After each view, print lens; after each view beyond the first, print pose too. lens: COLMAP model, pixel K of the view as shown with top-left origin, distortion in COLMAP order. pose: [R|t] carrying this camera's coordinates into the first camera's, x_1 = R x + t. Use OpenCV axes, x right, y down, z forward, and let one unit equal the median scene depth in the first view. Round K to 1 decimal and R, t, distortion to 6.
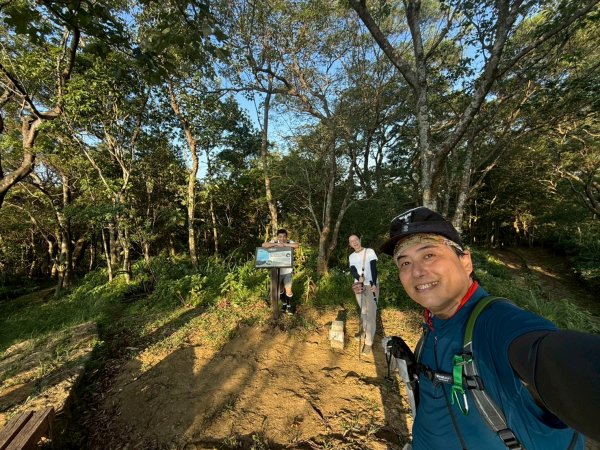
lens RADIAL K [[238.1, 0, 299.9], [0, 238.1, 228.8], [0, 0, 1]] dist [-0.003252, -0.000434]
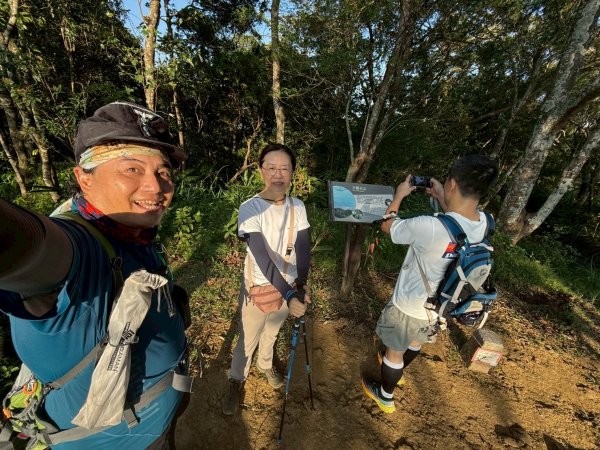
lens RADIAL K [[238.1, 0, 299.9], [0, 238.1, 228.8], [0, 0, 1]] dist [-0.003252, -0.000434]
pose [[0.980059, 0.069898, 0.186007, -0.171440], [-0.125530, 0.943432, 0.306883, 0.012916], [-0.154034, -0.324113, 0.933394, 0.249617]]
